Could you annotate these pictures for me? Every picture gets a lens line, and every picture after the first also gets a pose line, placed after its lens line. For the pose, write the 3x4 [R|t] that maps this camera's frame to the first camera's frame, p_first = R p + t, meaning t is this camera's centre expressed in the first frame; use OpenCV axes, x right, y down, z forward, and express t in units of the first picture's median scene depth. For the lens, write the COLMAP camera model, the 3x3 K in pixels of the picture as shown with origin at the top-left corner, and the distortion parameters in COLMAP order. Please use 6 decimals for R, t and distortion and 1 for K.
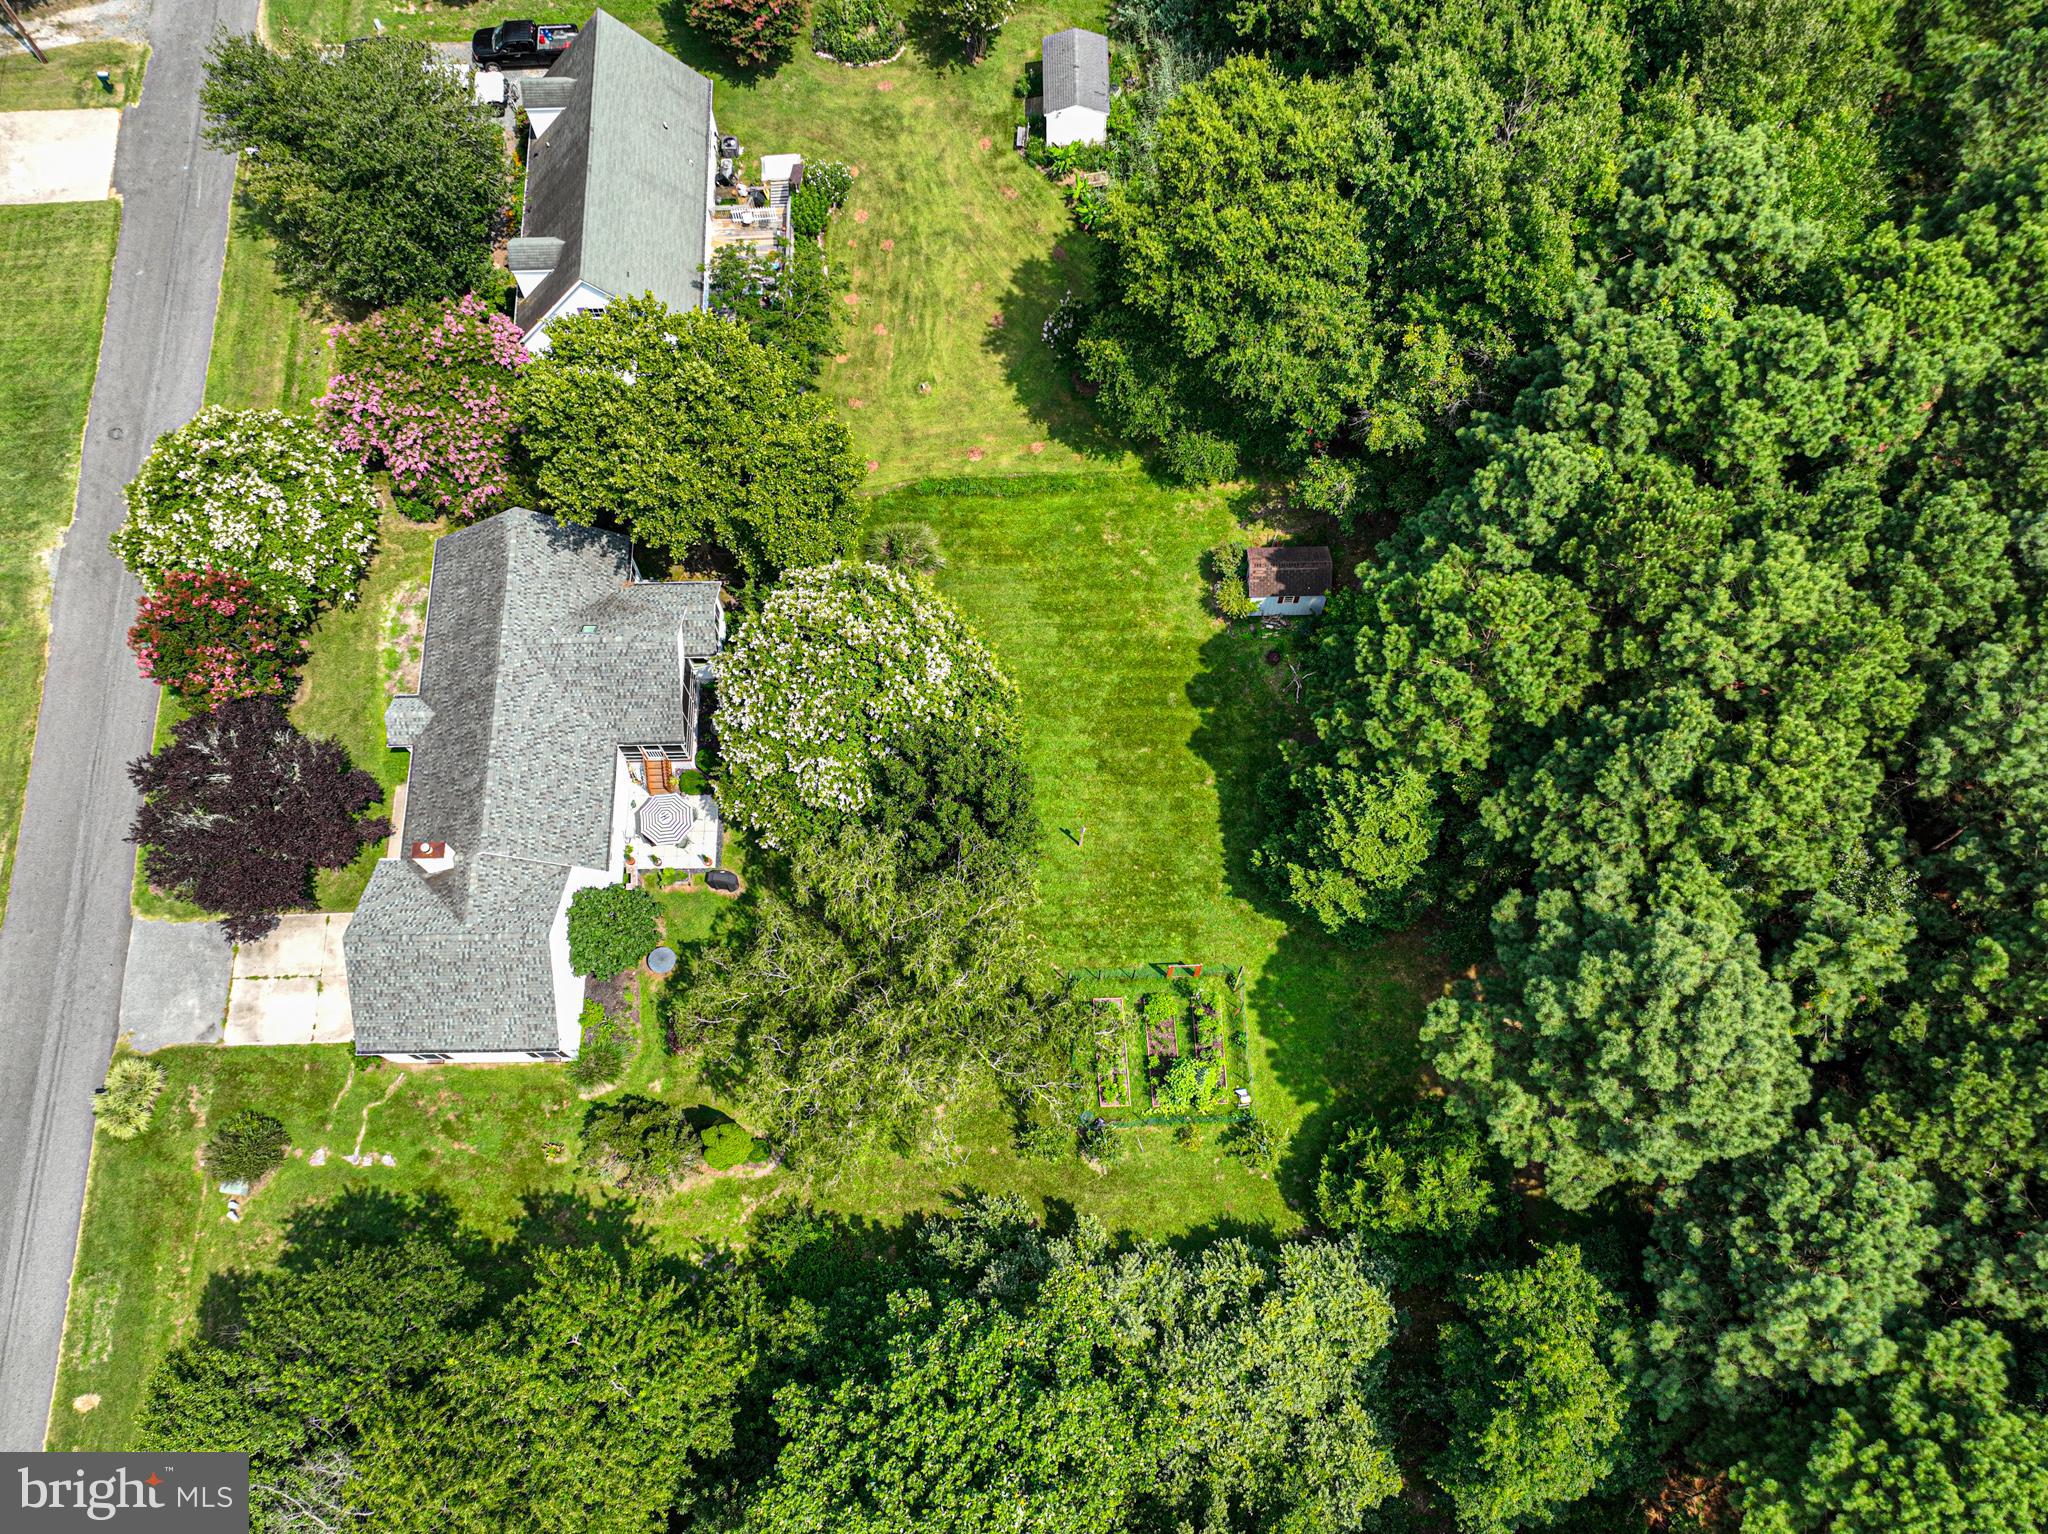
lens RADIAL K [[1497.9, 0, 1025.3], [0, 1497.9, 929.9], [0, 0, 1]] dist [0.003970, 0.006279]
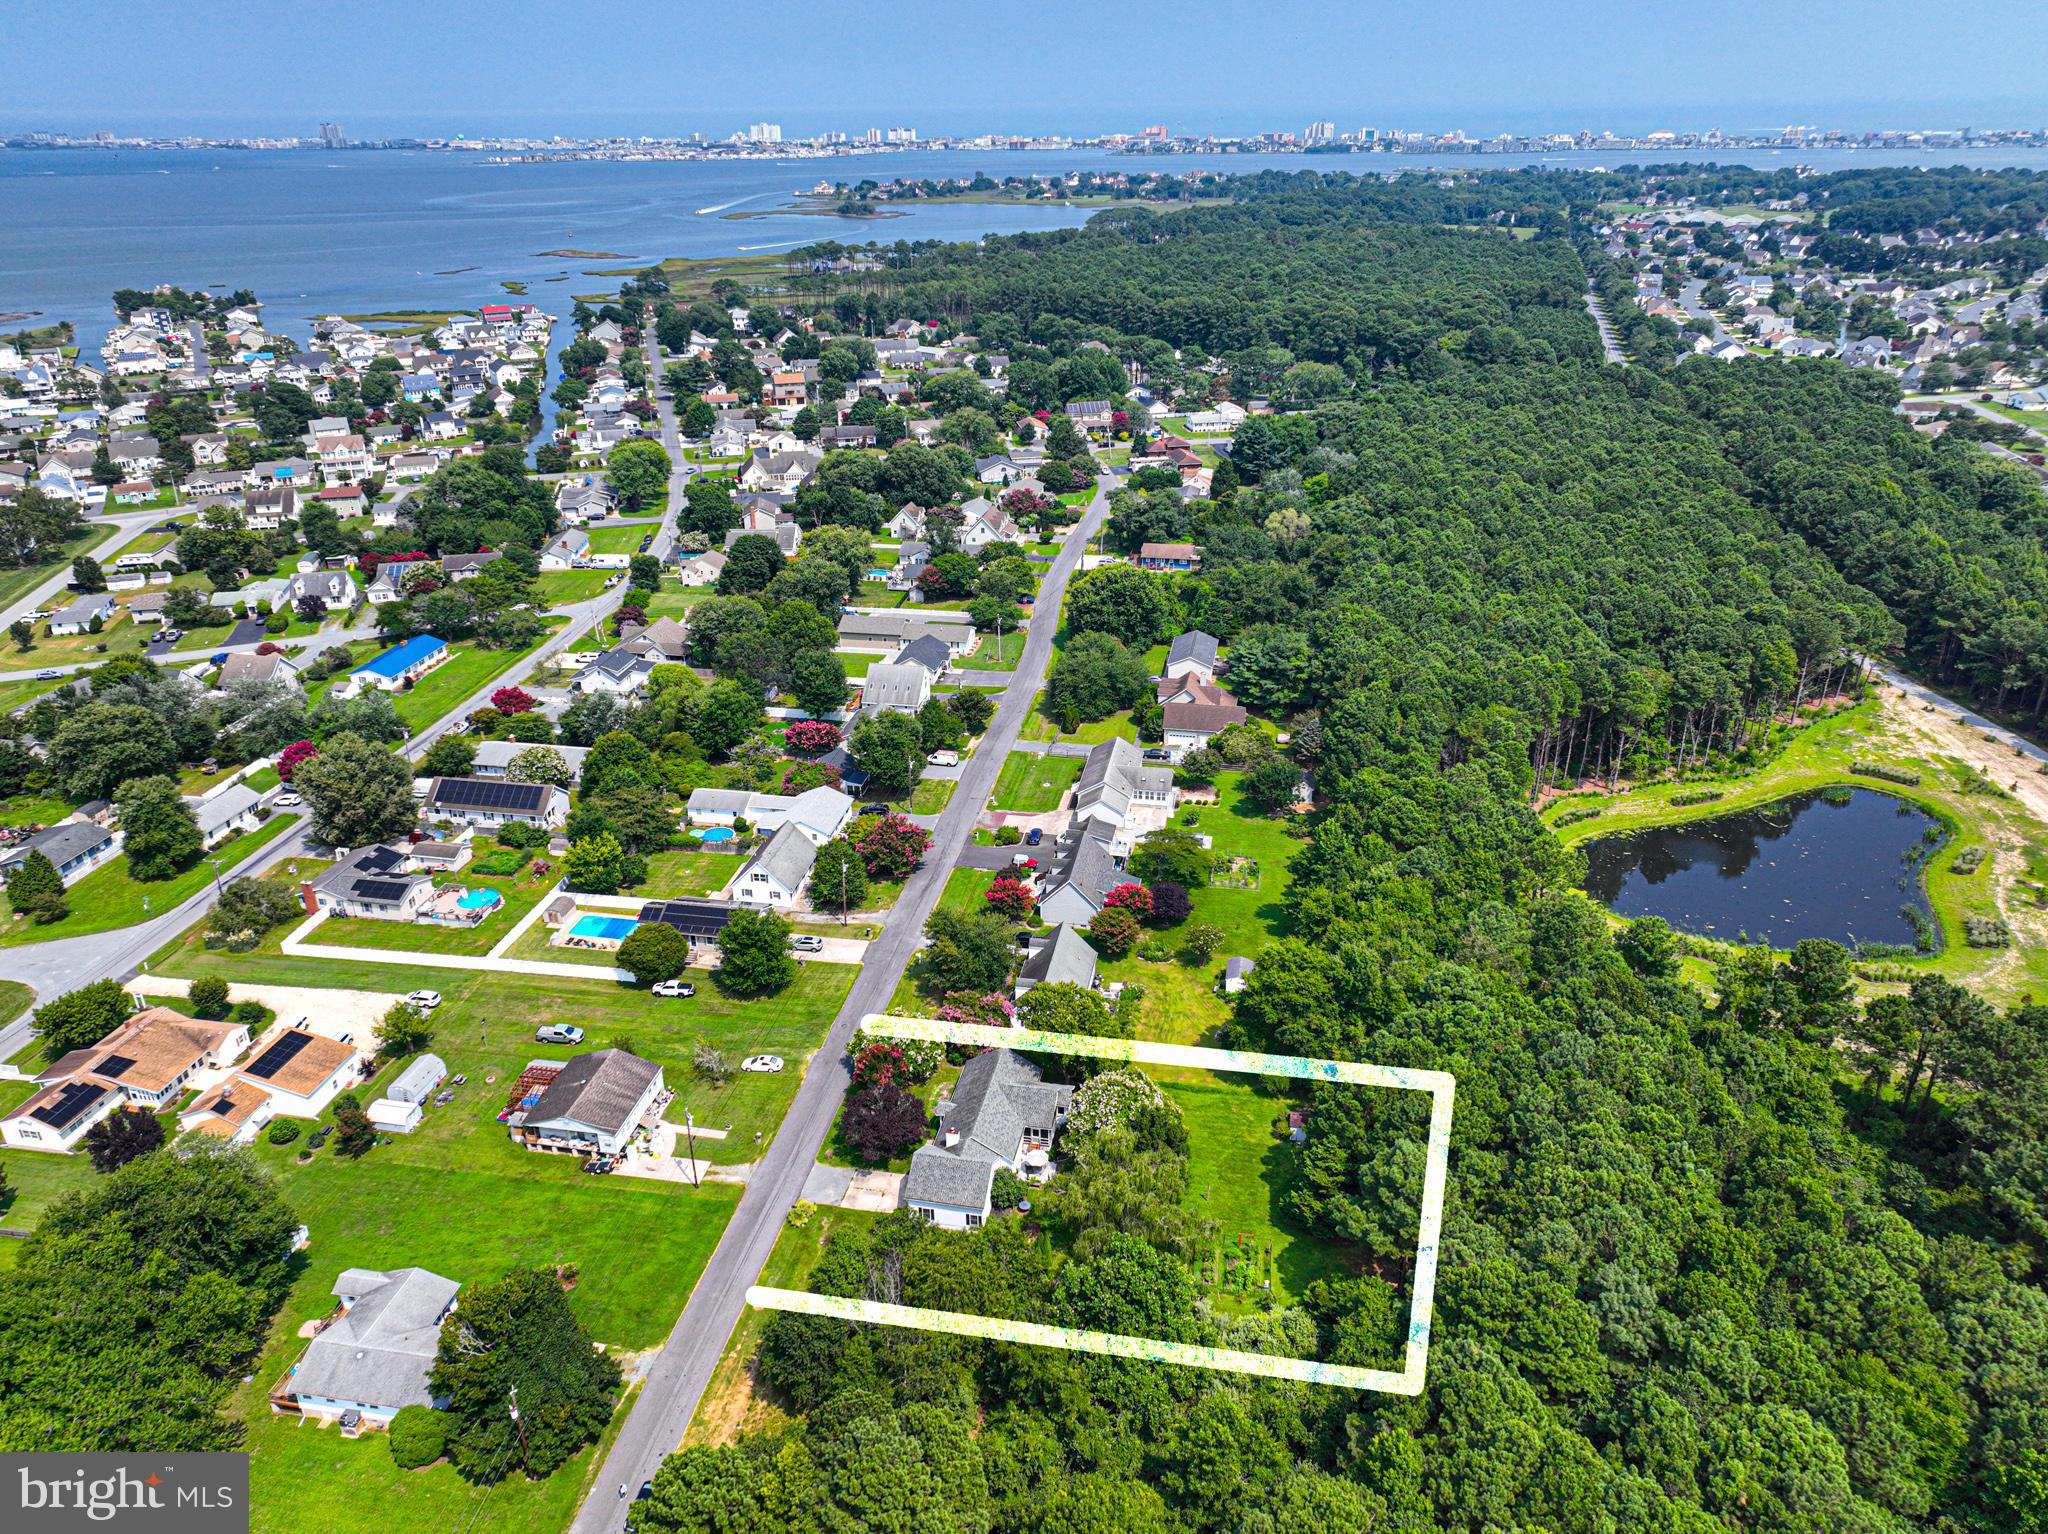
lens RADIAL K [[1434.0, 0, 1019.1], [0, 1434.0, 764.2], [0, 0, 1]] dist [0.004107, 0.008244]
pose [[0.977197, 0.089765, -0.192430, 0.120275], [-0.203572, 0.653738, -0.728824, 1.198960], [0.060376, 0.751378, 0.657104, -1.001376]]
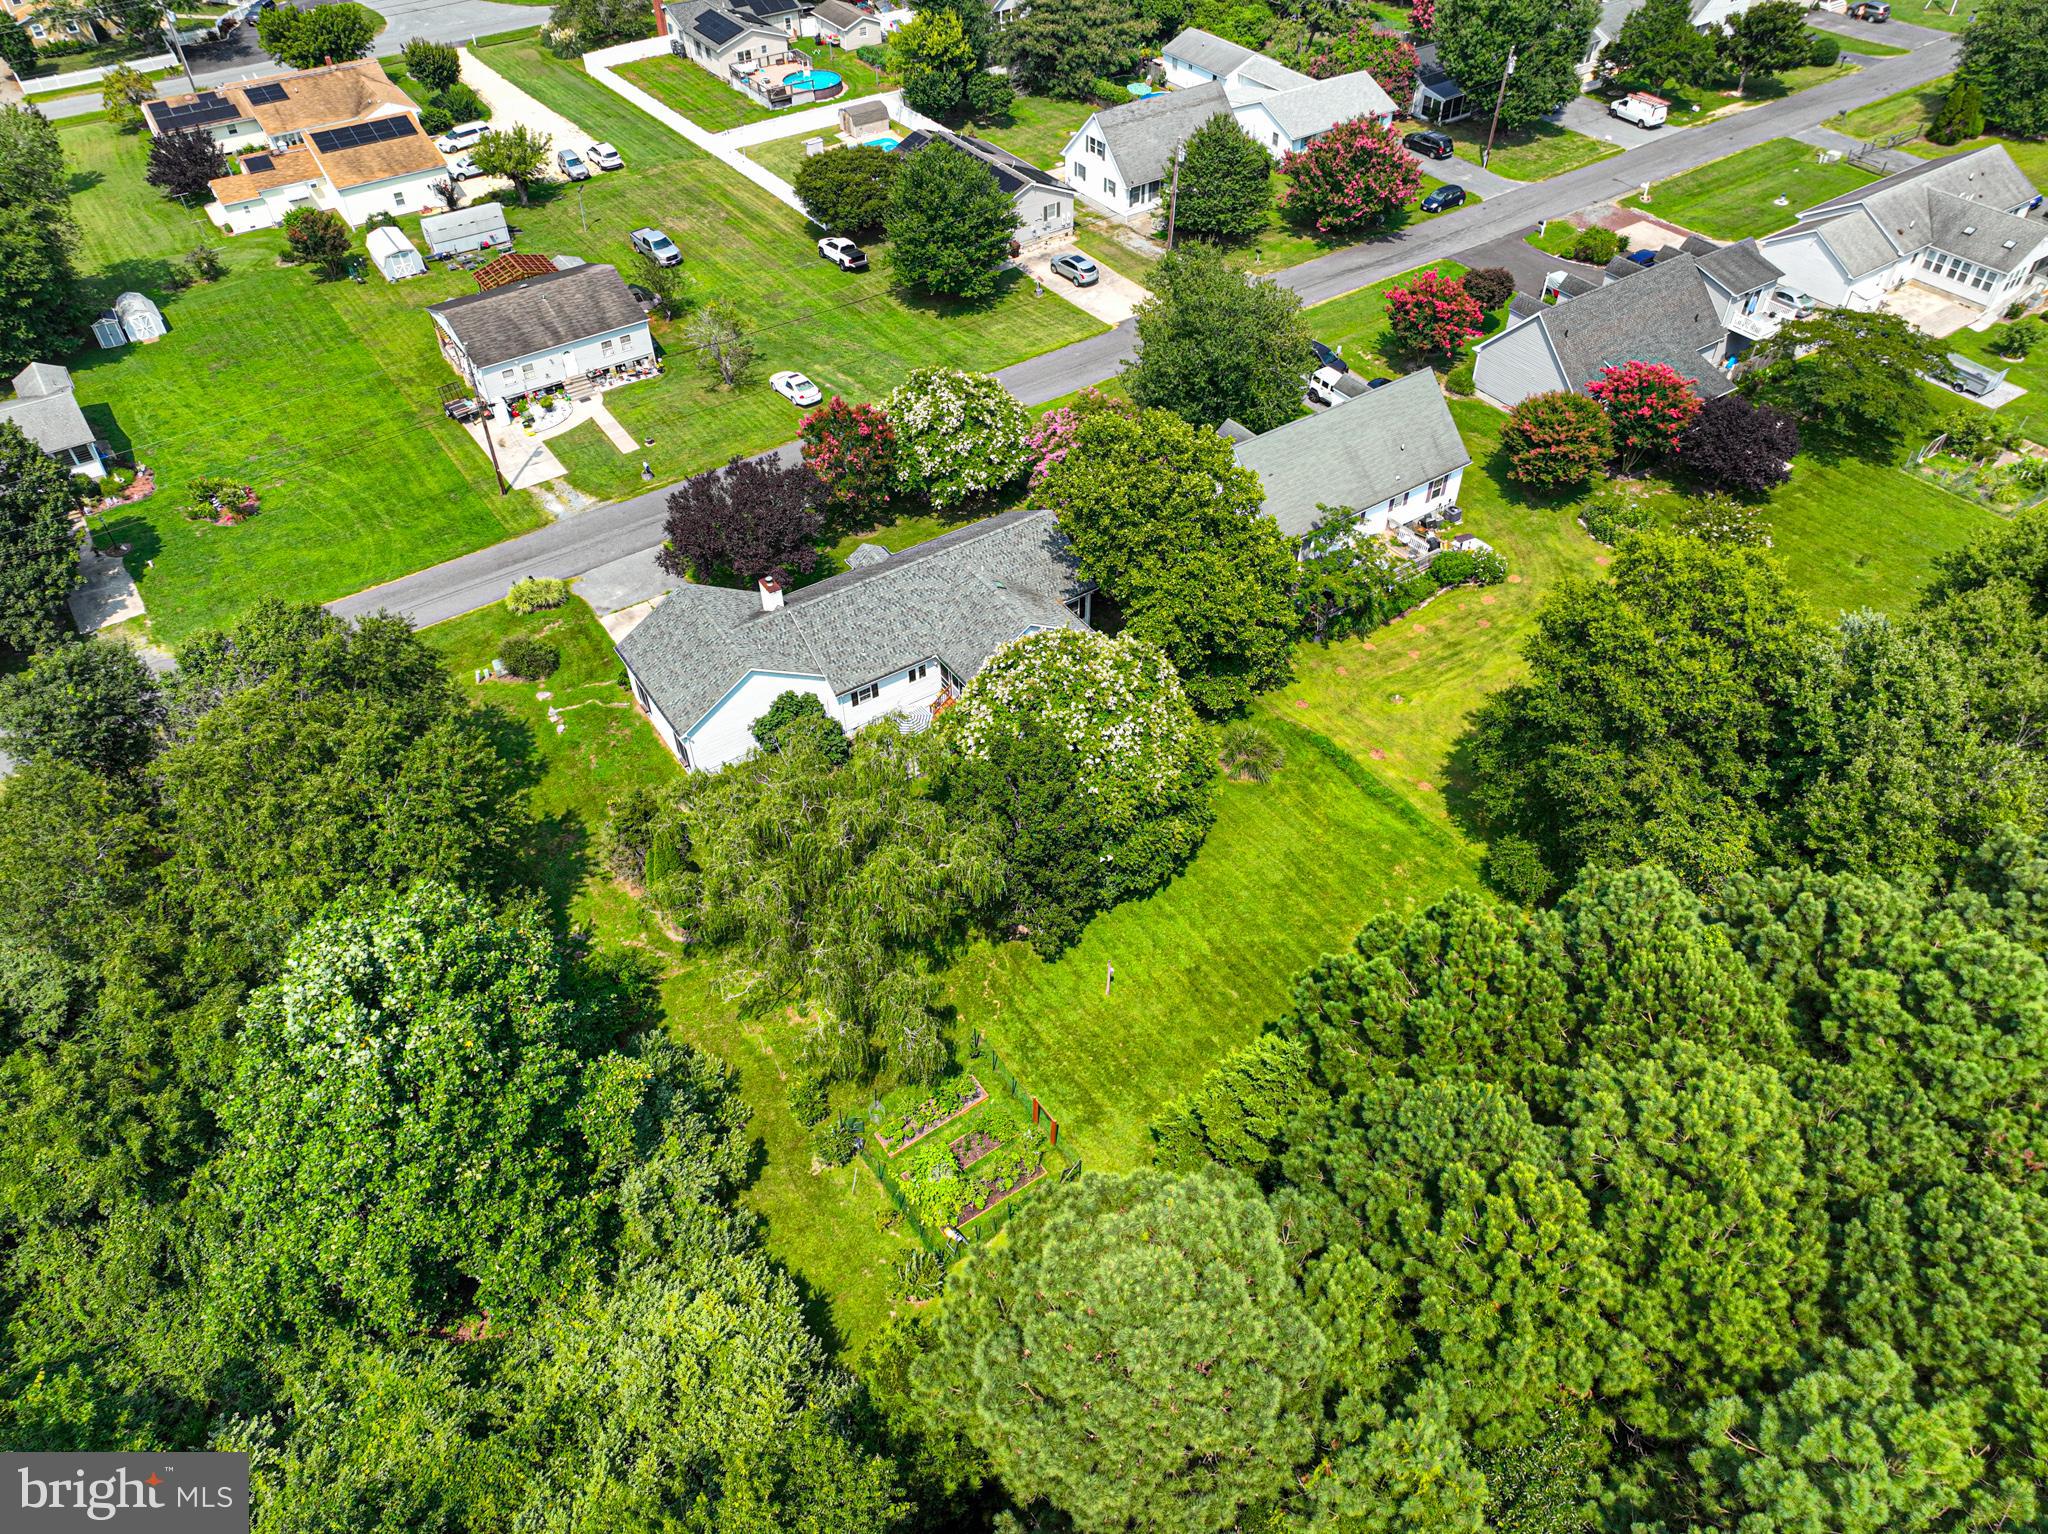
lens RADIAL K [[1434.0, 0, 1019.1], [0, 1434.0, 764.2], [0, 0, 1]] dist [0.004107, 0.008244]
pose [[0.539272, 0.583773, -0.606955, 0.490182], [-0.804650, 0.569820, -0.166865, 0.060155], [0.248443, 0.578372, 0.777021, 0.182242]]
